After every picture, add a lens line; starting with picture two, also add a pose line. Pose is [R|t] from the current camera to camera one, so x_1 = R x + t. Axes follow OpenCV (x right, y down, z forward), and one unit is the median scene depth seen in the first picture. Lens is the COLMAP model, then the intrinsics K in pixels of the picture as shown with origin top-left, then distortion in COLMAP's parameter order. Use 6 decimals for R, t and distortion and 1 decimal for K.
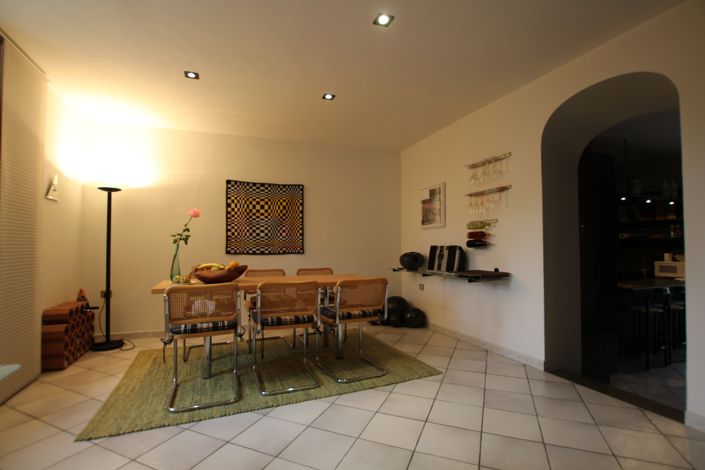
lens RADIAL K [[325.8, 0, 347.7], [0, 325.8, 237.2], [0, 0, 1]] dist [-0.013761, -0.000088]
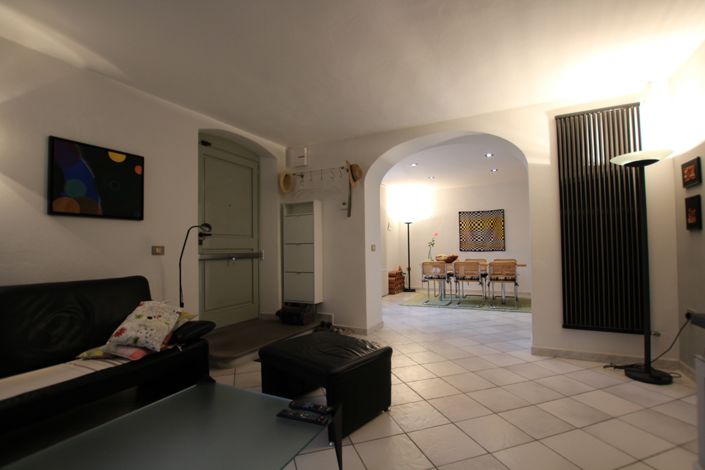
lens RADIAL K [[325.8, 0, 352.8], [0, 325.8, 236.9], [0, 0, 1]] dist [-0.013761, -0.000088]
pose [[0.667207, -0.034555, -0.744071, 0.613701], [0.034874, 0.999277, -0.015135, -0.023967], [0.744056, -0.015850, 0.667929, -0.714583]]
